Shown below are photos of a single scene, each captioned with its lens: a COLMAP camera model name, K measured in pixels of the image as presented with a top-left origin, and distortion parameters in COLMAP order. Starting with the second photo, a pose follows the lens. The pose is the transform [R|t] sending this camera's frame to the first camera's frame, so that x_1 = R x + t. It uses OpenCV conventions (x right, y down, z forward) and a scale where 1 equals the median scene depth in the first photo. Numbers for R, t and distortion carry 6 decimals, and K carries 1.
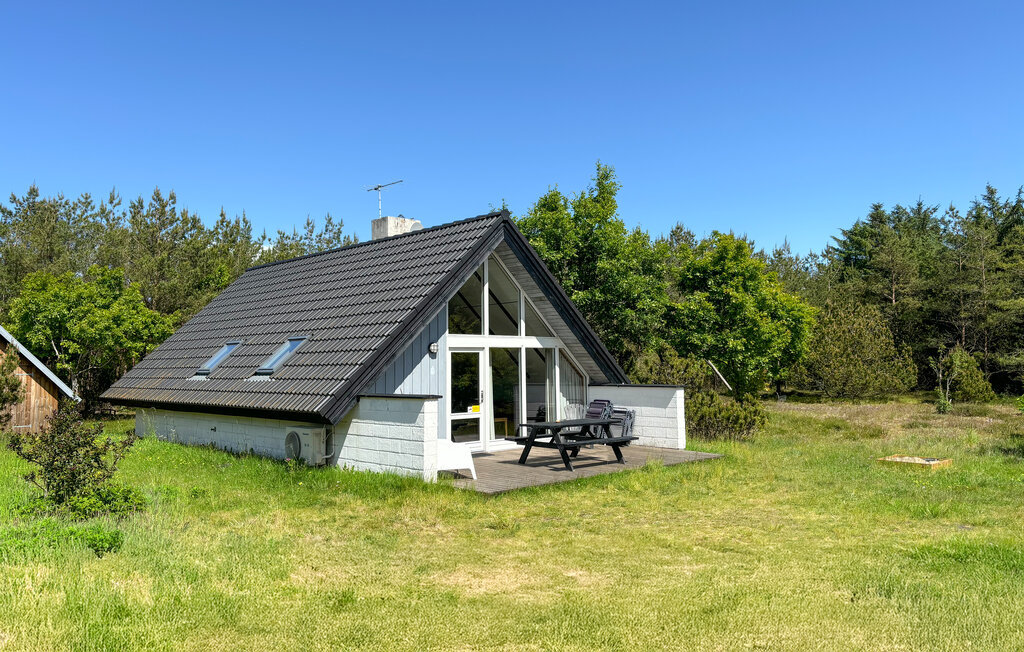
lens RADIAL K [[749.1, 0, 512.1], [0, 749.1, 344.3], [0, 0, 1]] dist [0.010822, 0.001654]
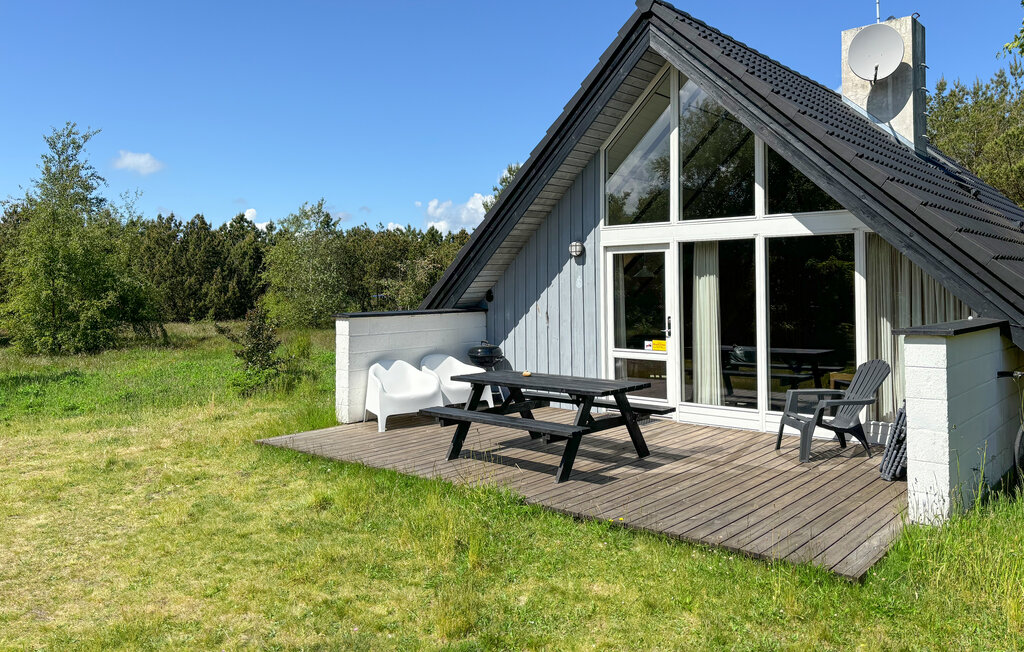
lens RADIAL K [[746.6, 0, 513.8], [0, 746.6, 282.1], [0, 0, 1]] dist [0.003417, 0.000407]
pose [[0.081703, 0.007706, -0.996627, 0.465212], [0.037030, 0.999256, 0.010762, 0.021061], [0.995969, -0.037785, 0.081357, 0.723878]]
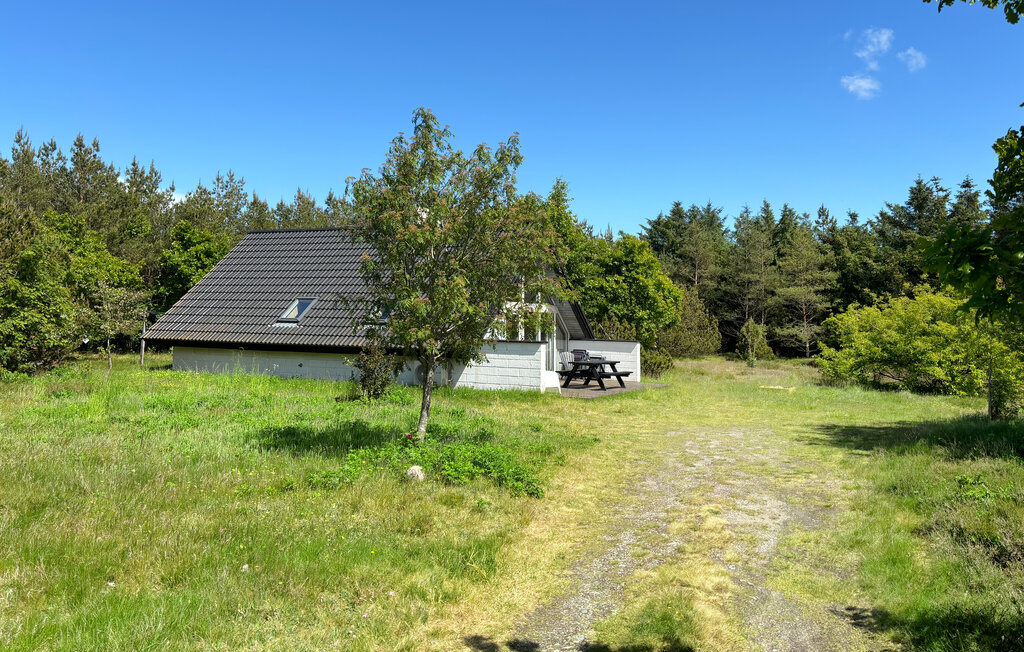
lens RADIAL K [[785.2, 0, 516.3], [0, 785.2, 295.1], [0, 0, 1]] dist [0.119101, -0.001815]
pose [[0.946039, 0.047069, 0.320616, -0.488082], [-0.044157, 0.998891, -0.016352, -0.000863], [-0.321030, 0.001312, 0.947068, -0.410249]]
